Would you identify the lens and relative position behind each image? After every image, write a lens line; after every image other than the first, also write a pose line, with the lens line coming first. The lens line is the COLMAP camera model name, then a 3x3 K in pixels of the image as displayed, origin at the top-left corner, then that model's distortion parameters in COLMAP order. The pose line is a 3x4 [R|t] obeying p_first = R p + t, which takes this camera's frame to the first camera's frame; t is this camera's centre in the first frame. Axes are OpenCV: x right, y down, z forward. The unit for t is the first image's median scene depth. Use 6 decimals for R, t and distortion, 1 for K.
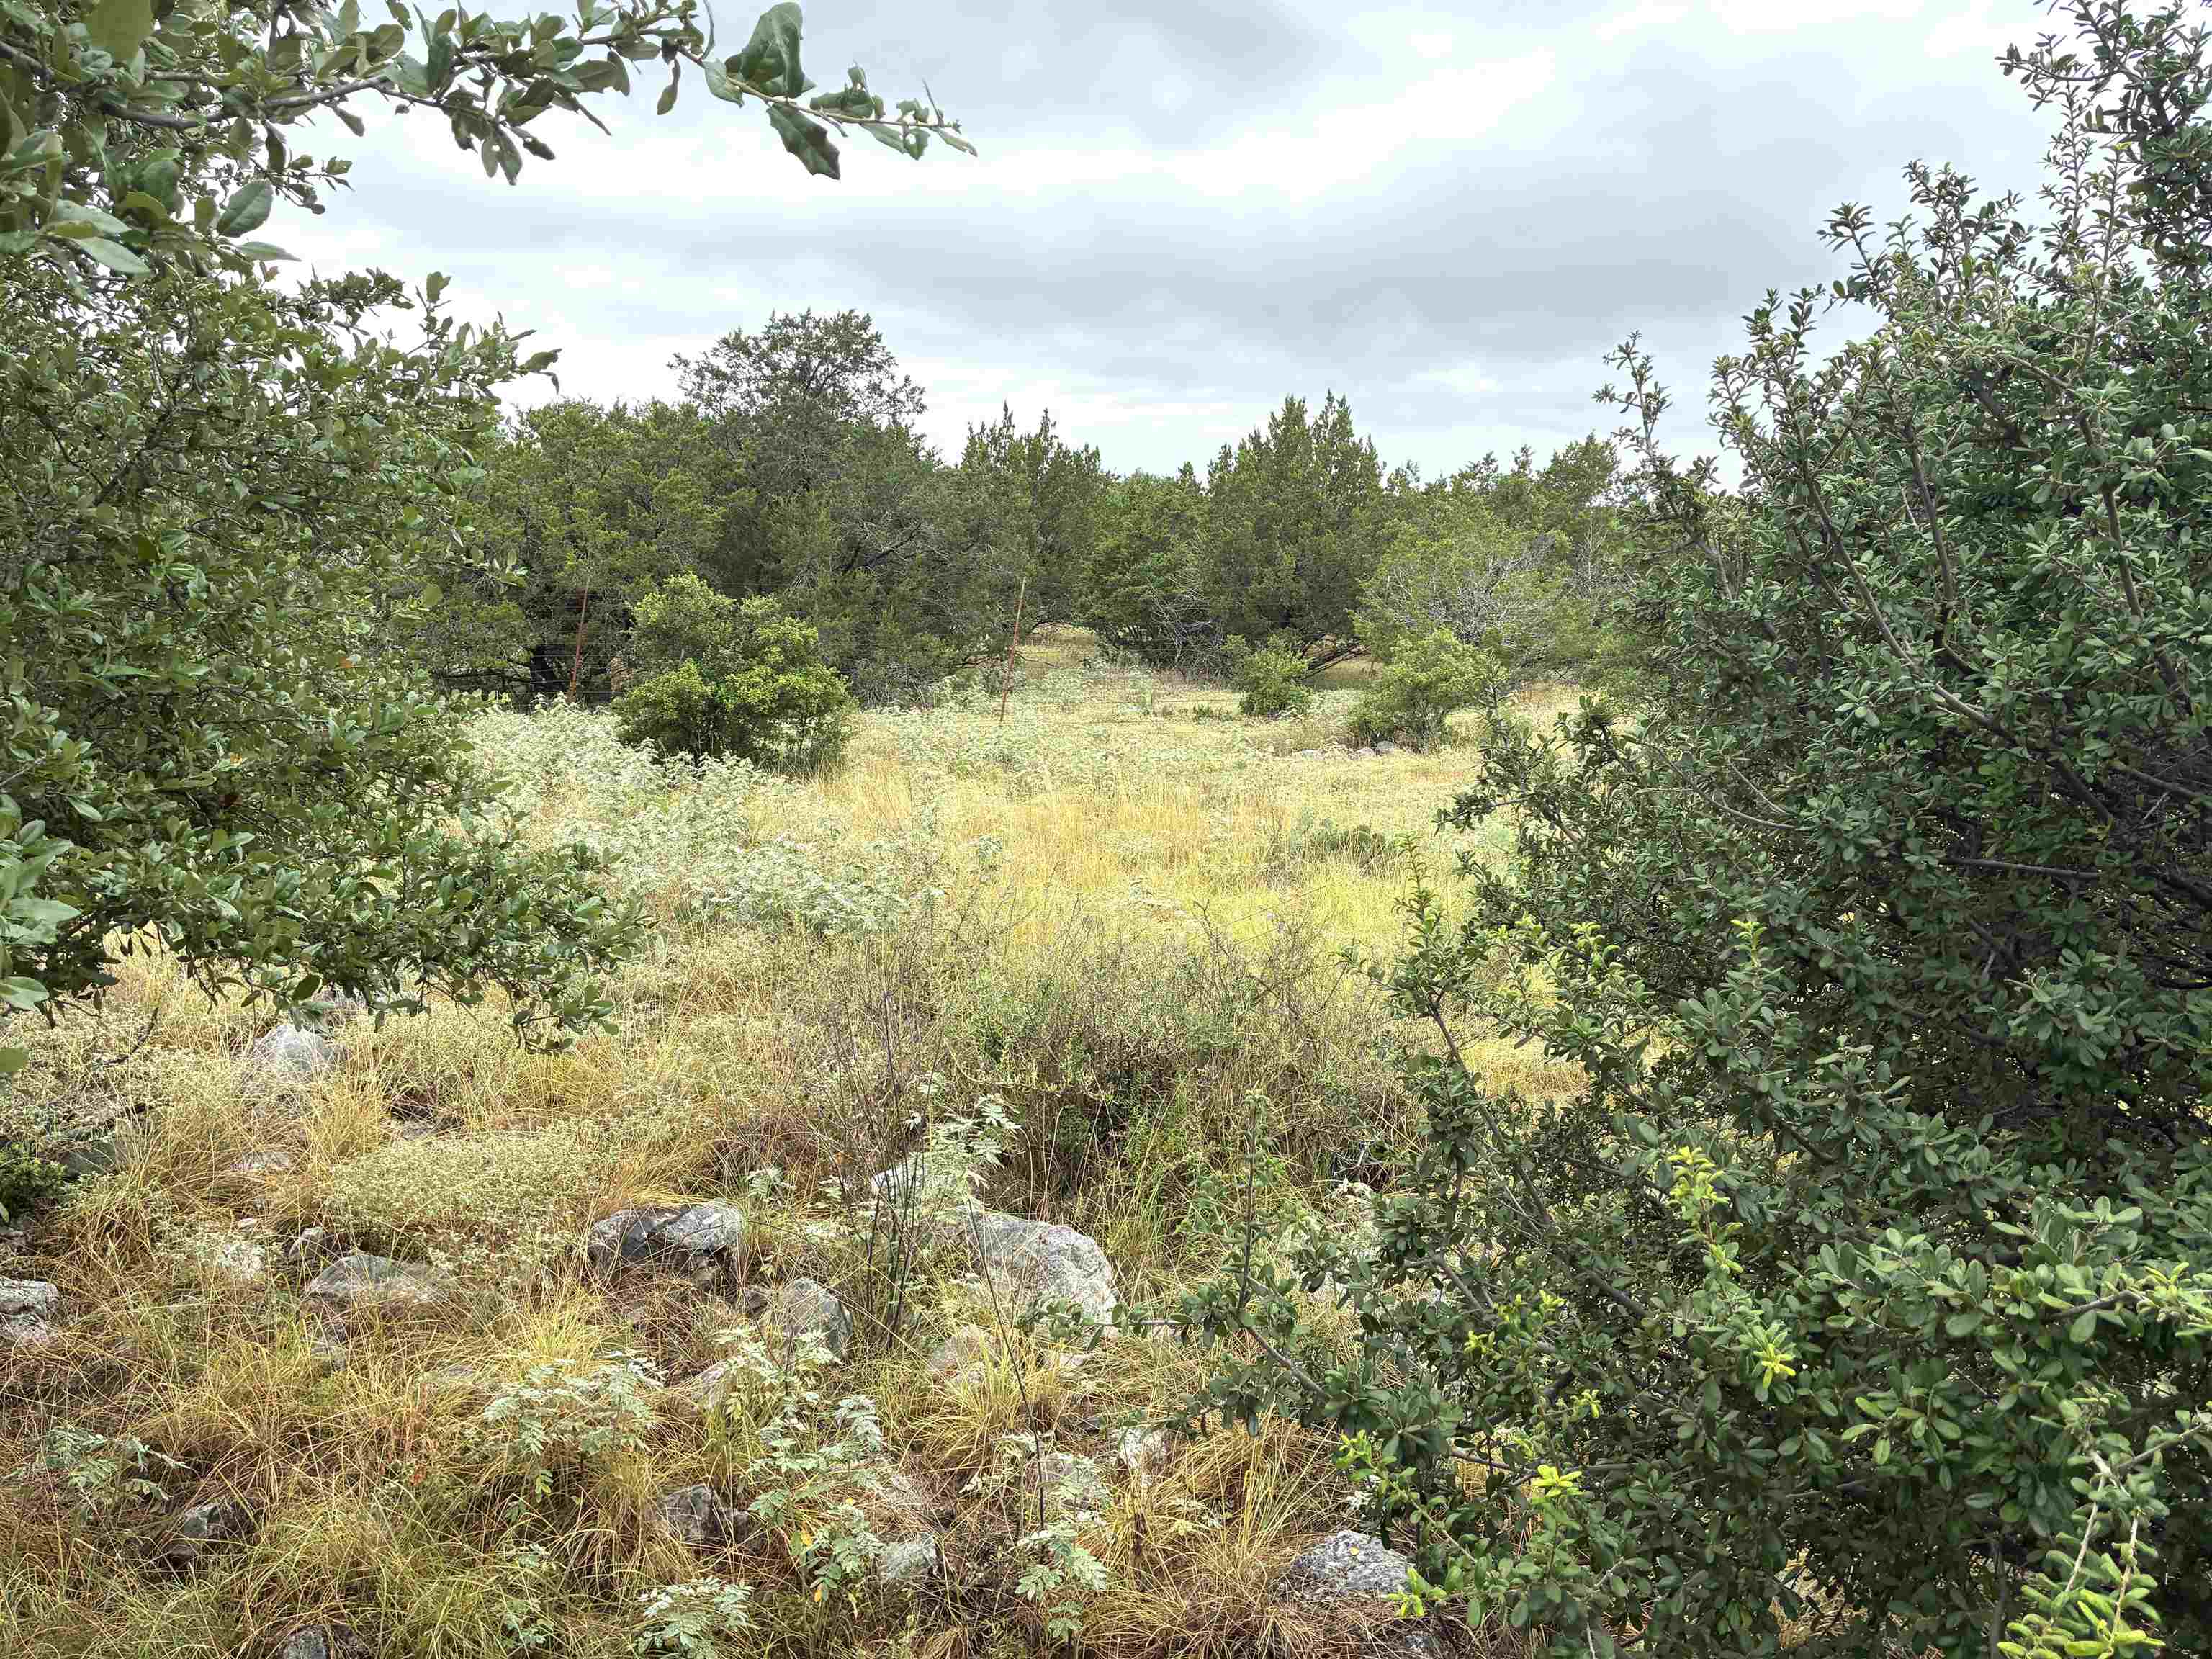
lens RADIAL K [[1673.3, 0, 1101.4], [0, 1673.3, 812.8], [0, 0, 1]] dist [0.061589, -0.076305]
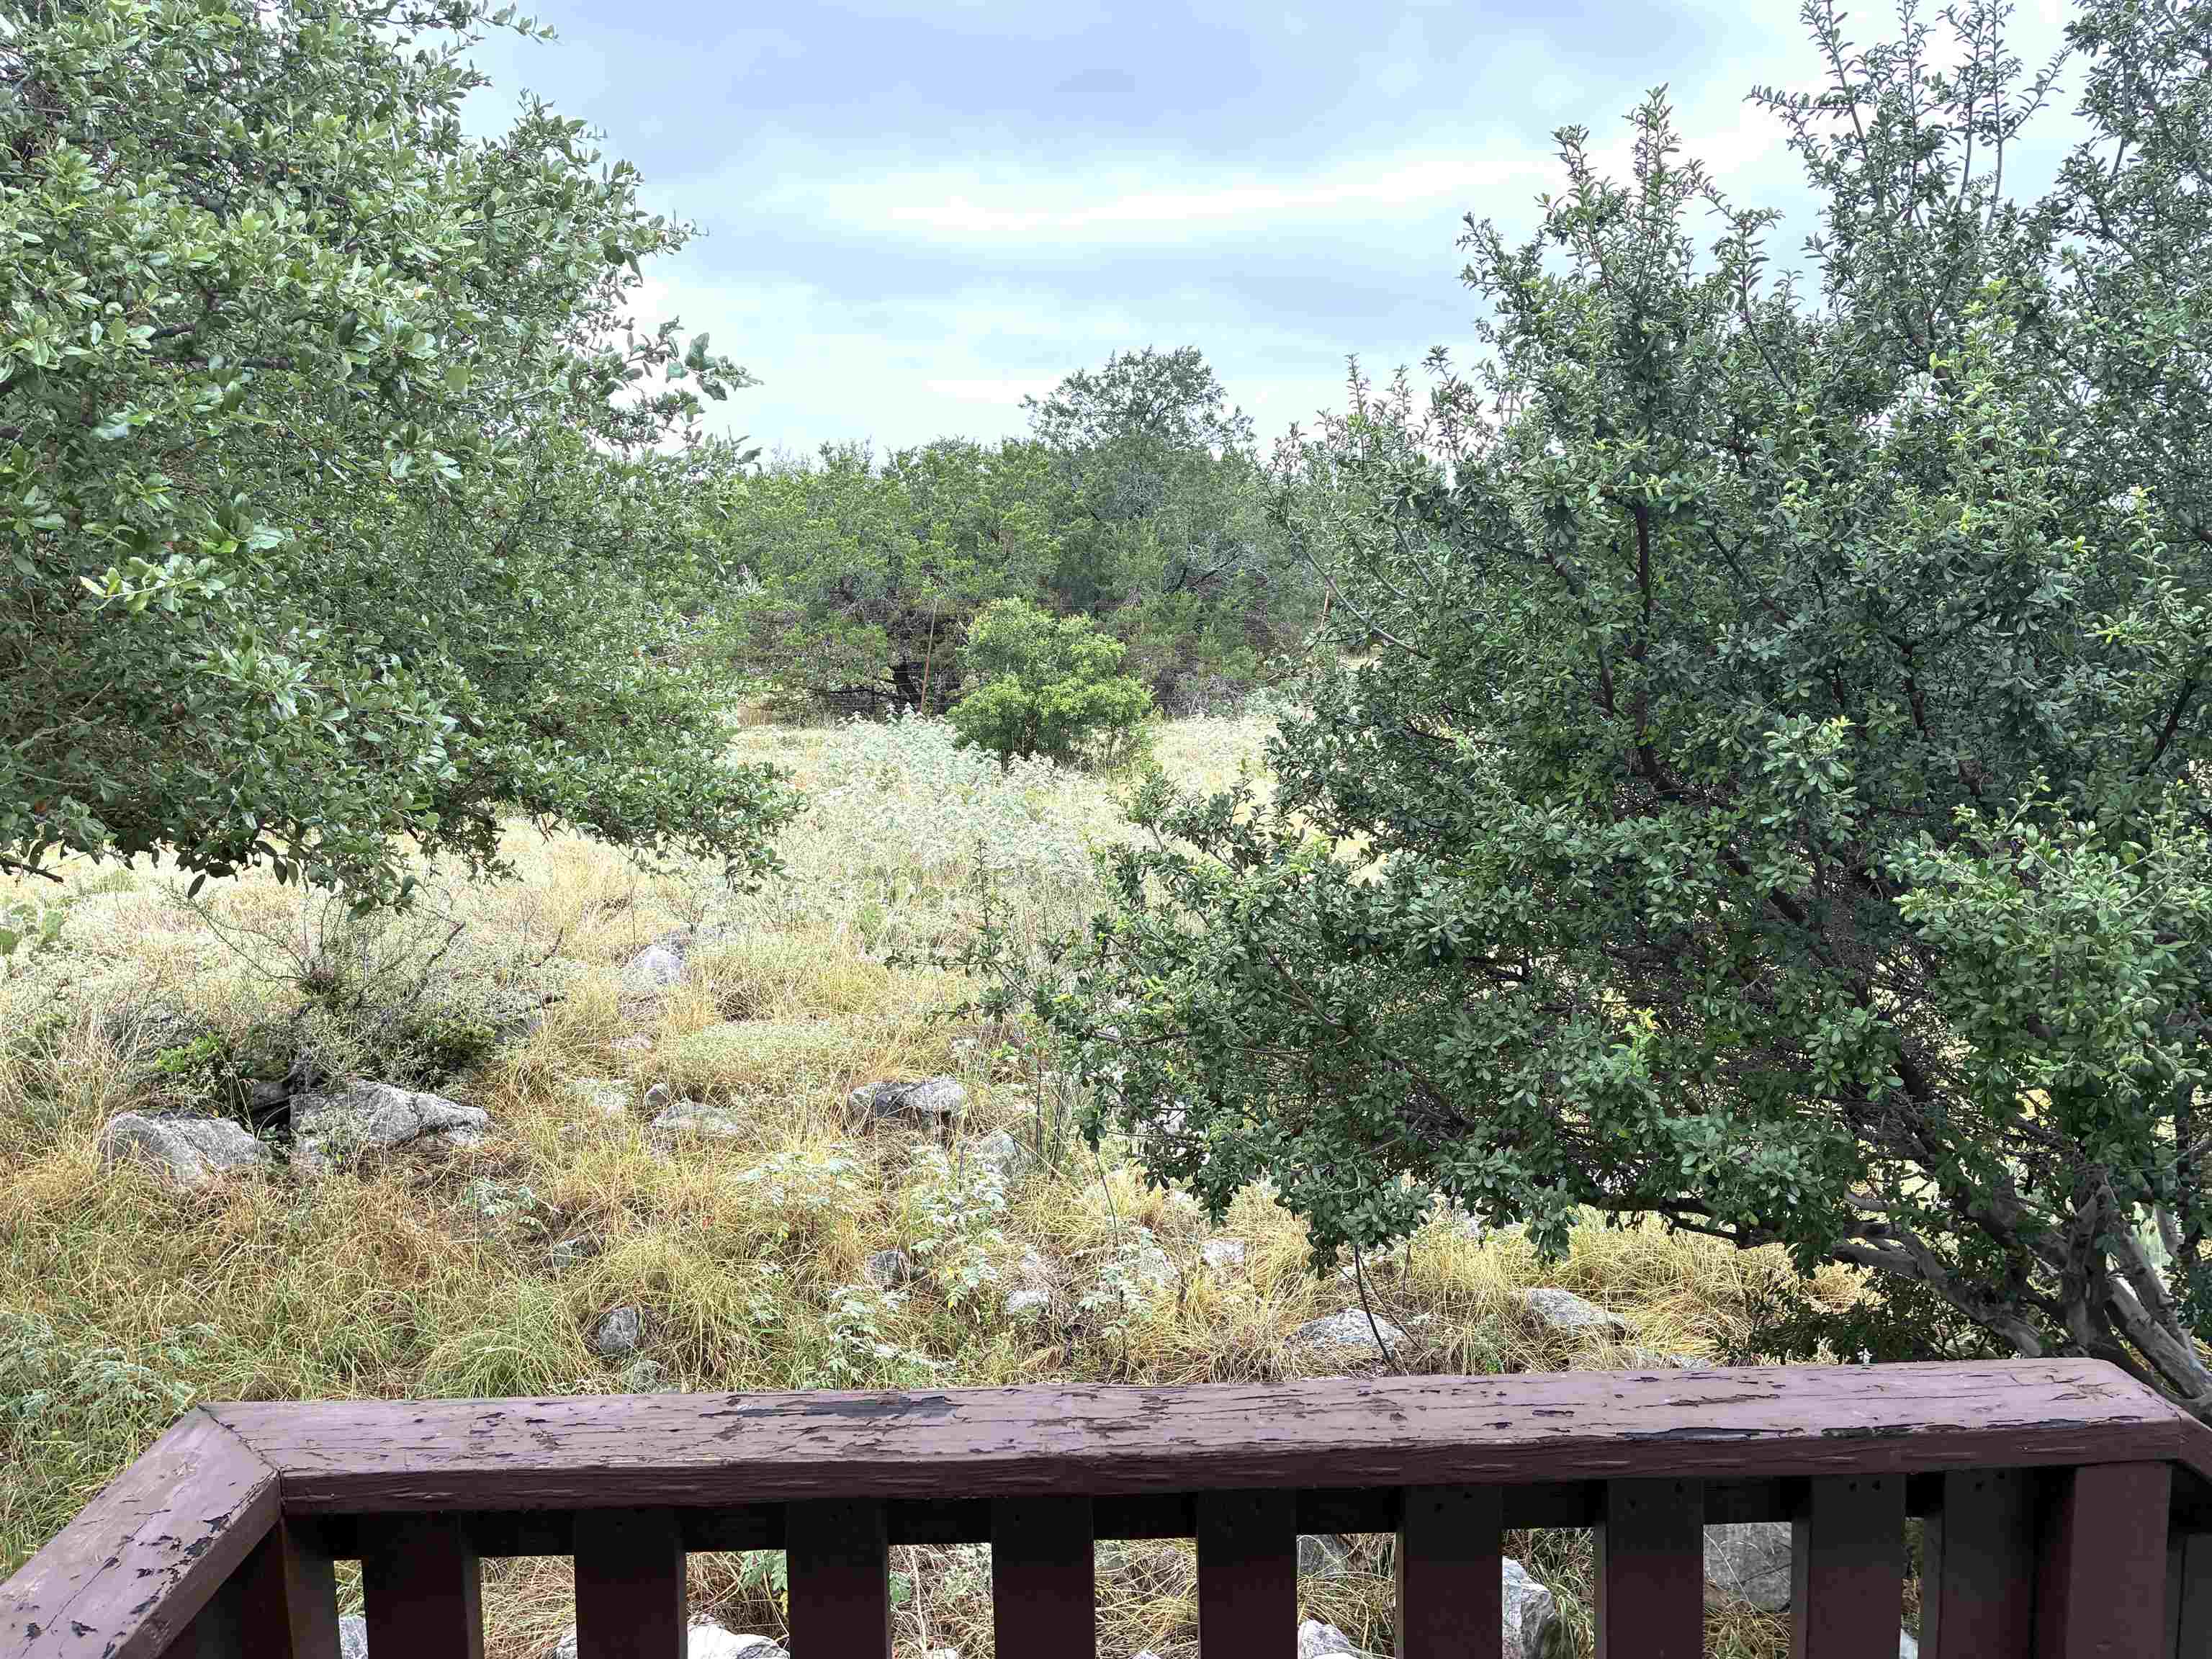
lens RADIAL K [[1673.3, 0, 1100.3], [0, 1673.3, 839.1], [0, 0, 1]] dist [0.061589, -0.076305]
pose [[0.975642, 0.014189, -0.218907, 0.058972], [-0.013342, 0.999897, 0.005349, 0.013472], [0.218961, -0.002298, 0.975731, -0.081463]]
